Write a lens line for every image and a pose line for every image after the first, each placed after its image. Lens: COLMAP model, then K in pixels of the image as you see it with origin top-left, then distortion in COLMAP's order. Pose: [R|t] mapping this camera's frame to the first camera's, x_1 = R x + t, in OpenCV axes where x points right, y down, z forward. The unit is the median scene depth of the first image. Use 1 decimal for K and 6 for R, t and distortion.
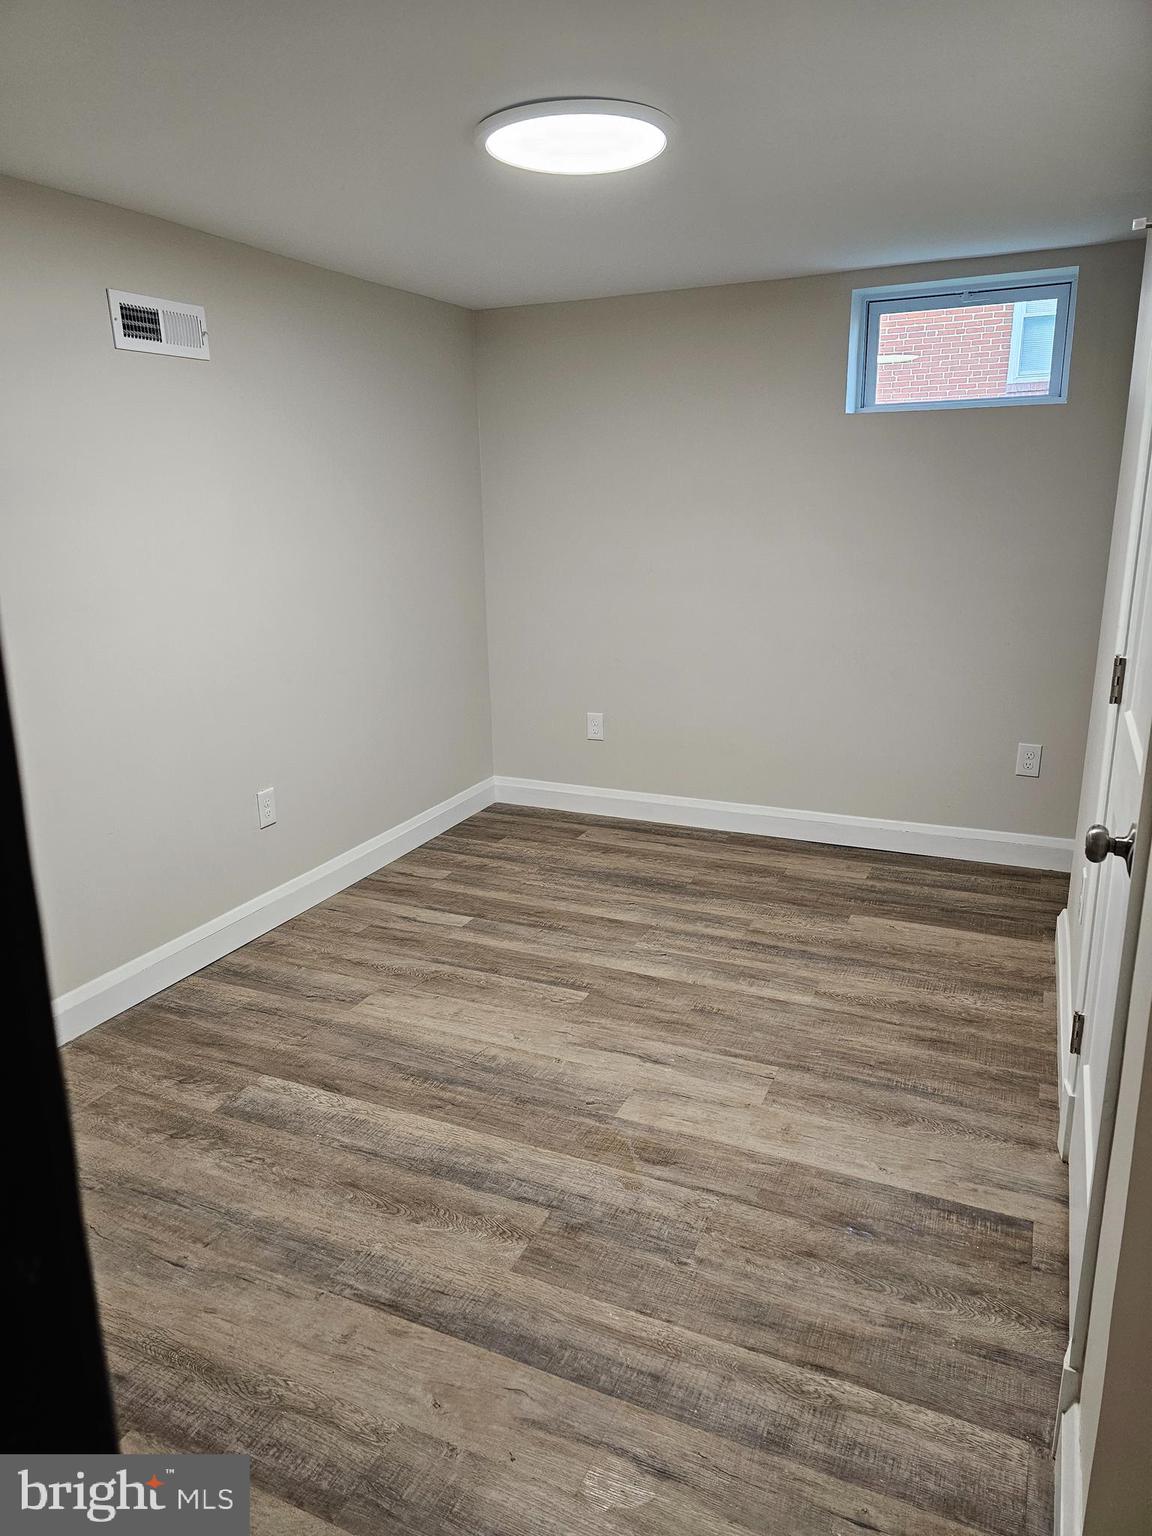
lens RADIAL K [[1026.3, 0, 584.7], [0, 1026.3, 777.5], [0, 0, 1]] dist [0.068524, -0.057283]
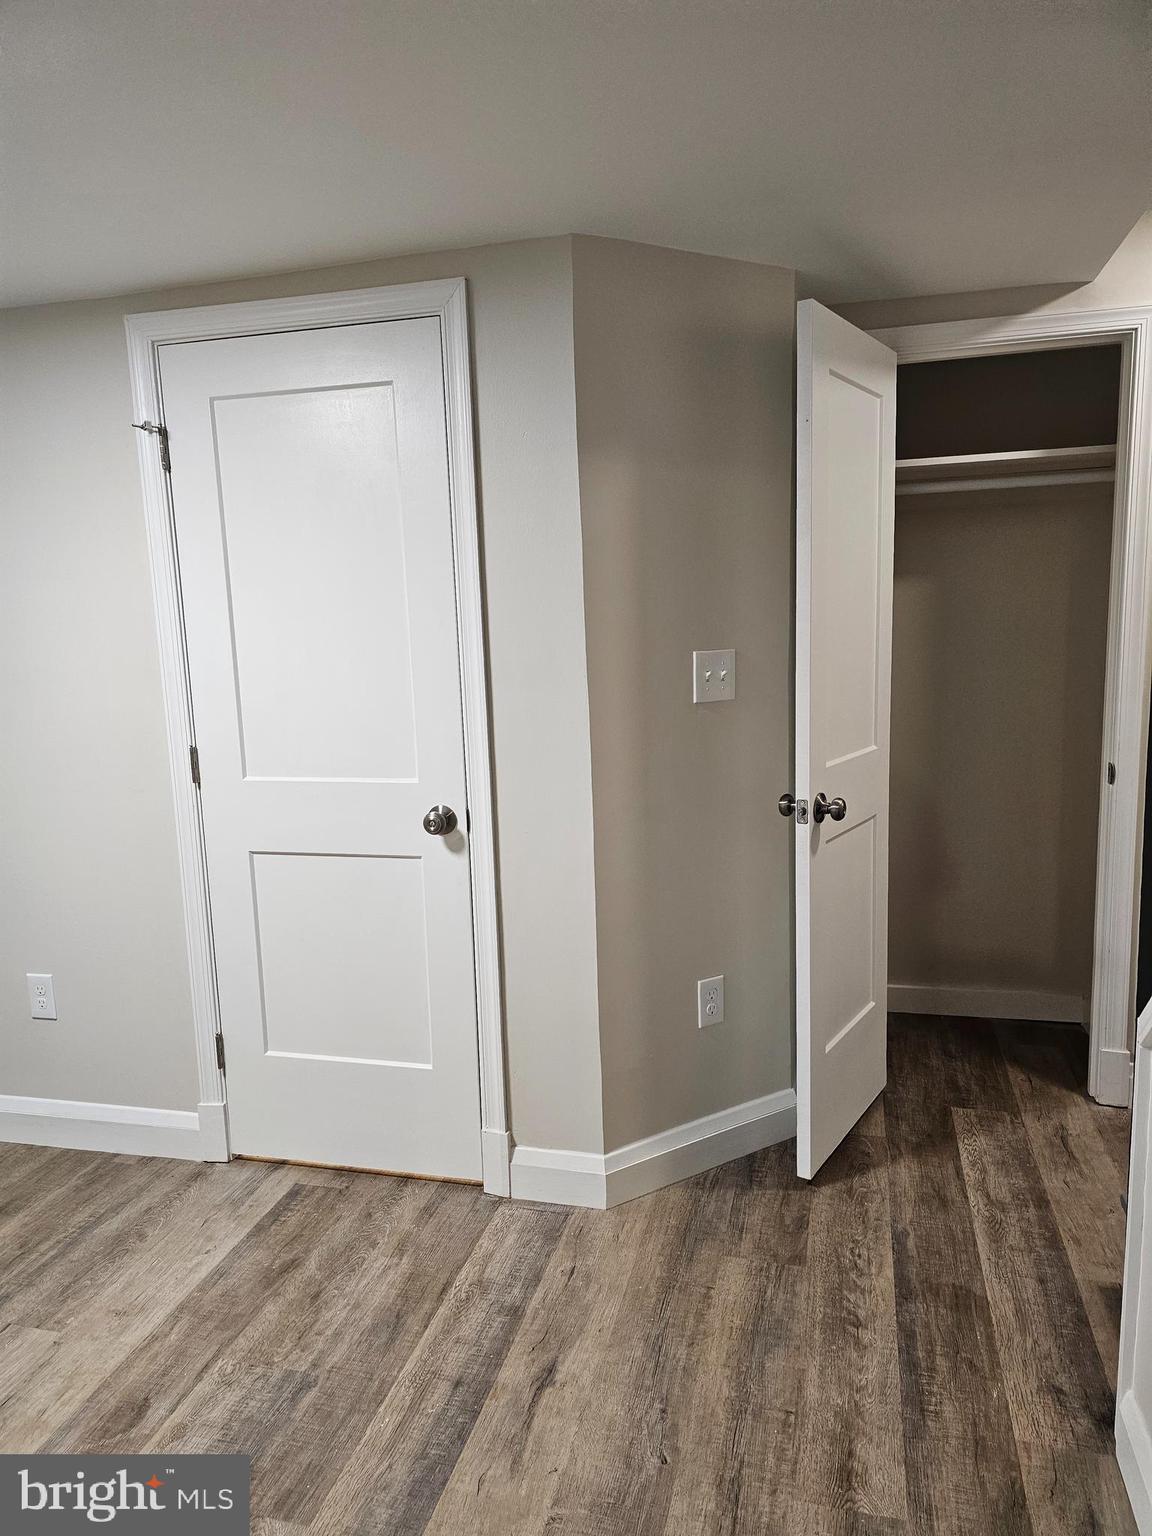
lens RADIAL K [[1032.1, 0, 568.8], [0, 1032.1, 773.3], [0, 0, 1]] dist [0.064666, -0.058872]
pose [[-0.152213, -0.127099, 0.980141, -0.651420], [0.297192, 0.939915, 0.168036, -0.126167], [-0.942607, 0.316867, -0.105294, 0.546129]]
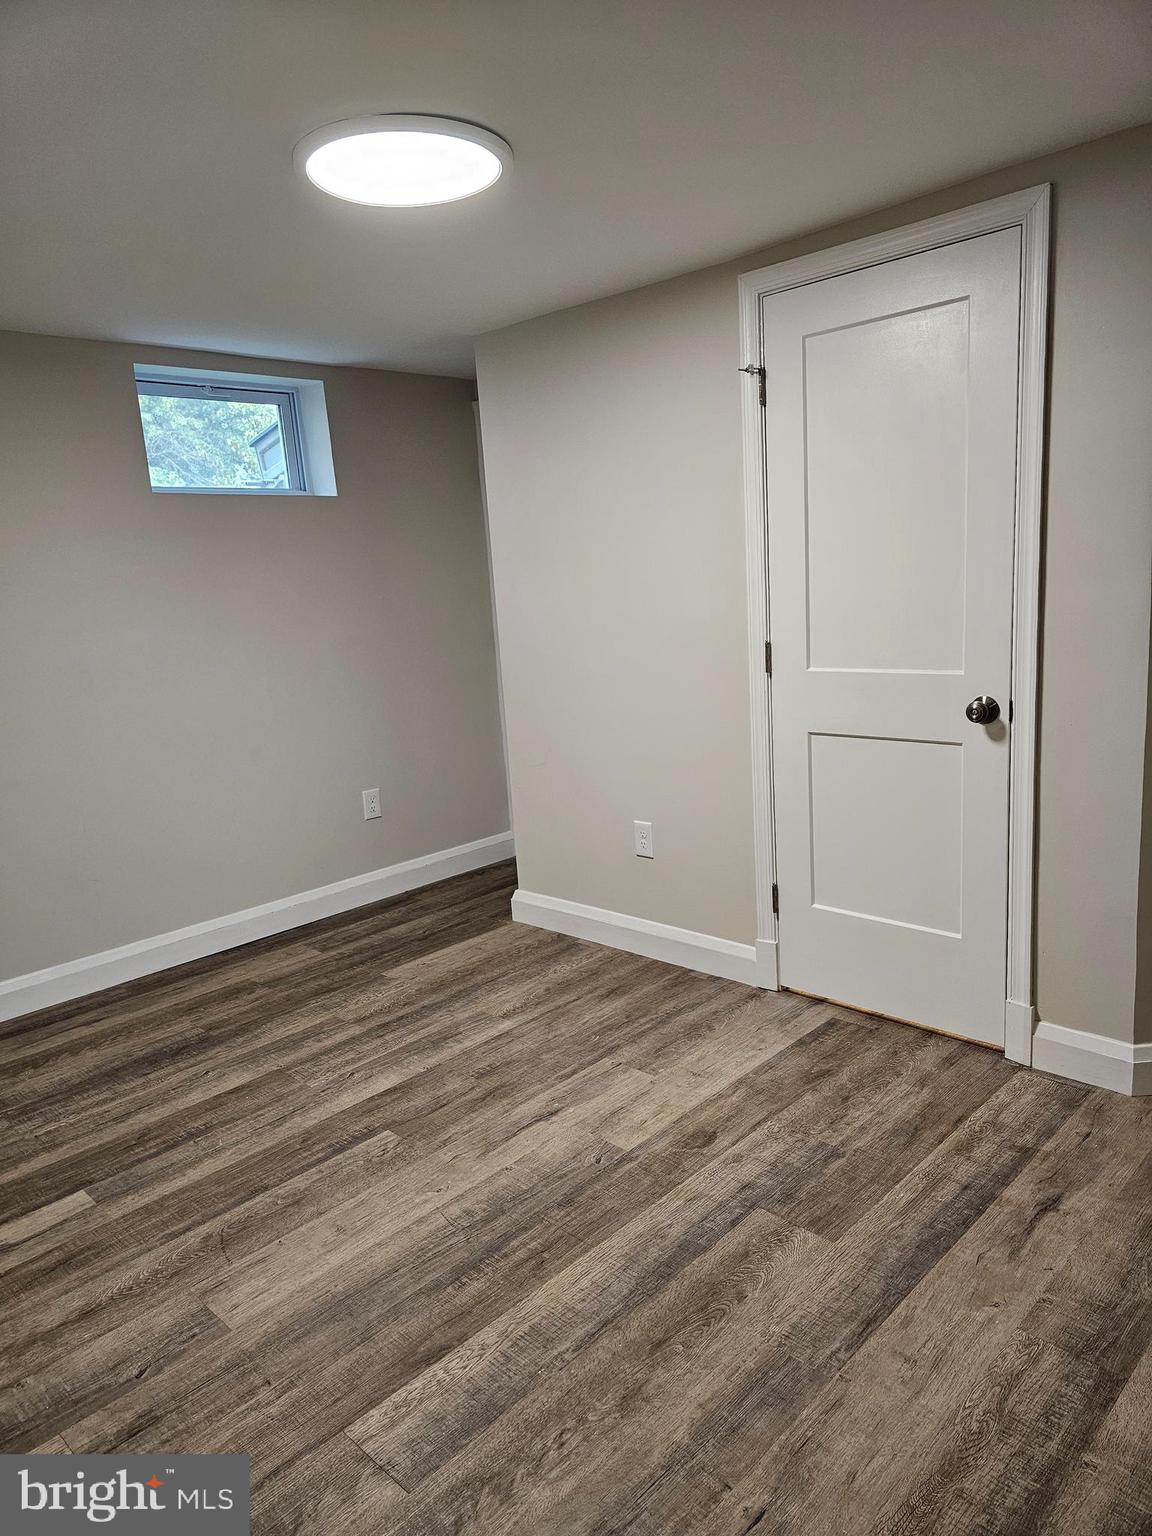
lens RADIAL K [[1026.3, 0, 584.7], [0, 1026.3, 777.5], [0, 0, 1]] dist [0.068524, -0.057283]
pose [[0.345693, -0.194480, 0.917973, -0.799496], [0.305565, 0.948295, 0.085833, -0.107467], [-0.887202, 0.250829, 0.387245, 0.540825]]
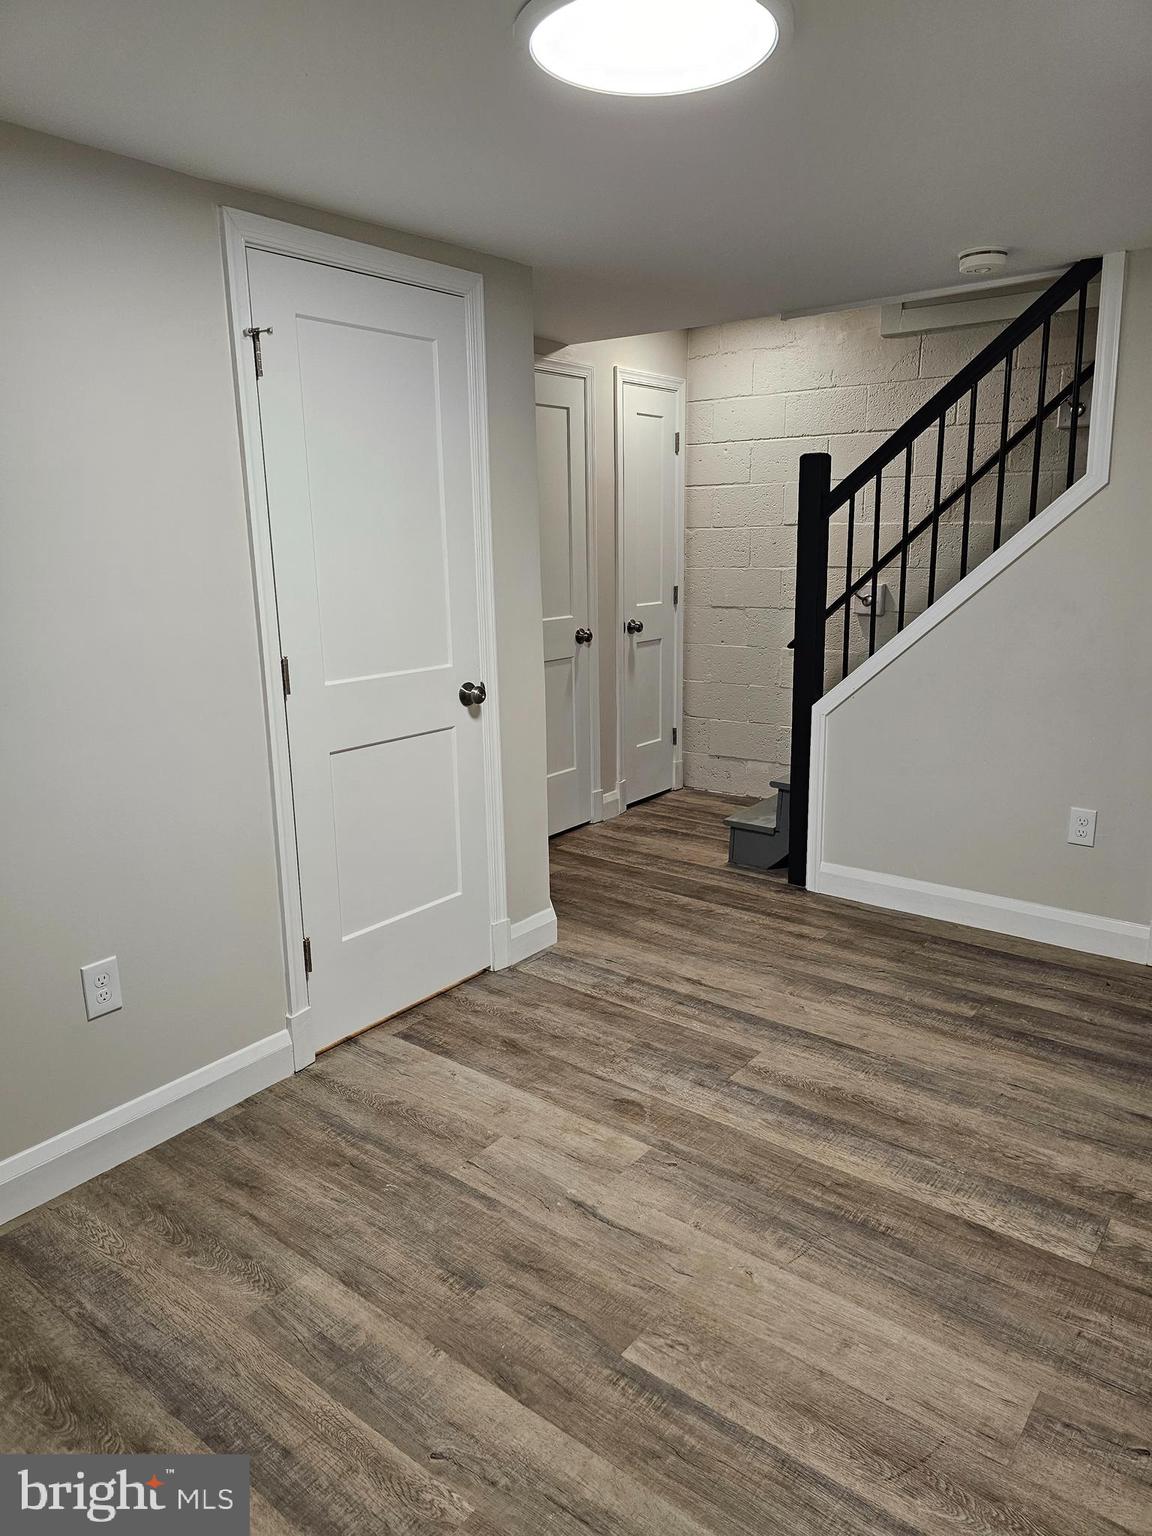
lens RADIAL K [[1026.3, 0, 584.7], [0, 1026.3, 777.5], [0, 0, 1]] dist [0.068524, -0.057283]
pose [[-0.969693, -0.029886, 0.242491, -0.132170], [0.091857, 0.875083, 0.475176, -0.439238], [-0.226401, 0.483050, -0.845817, 1.617894]]
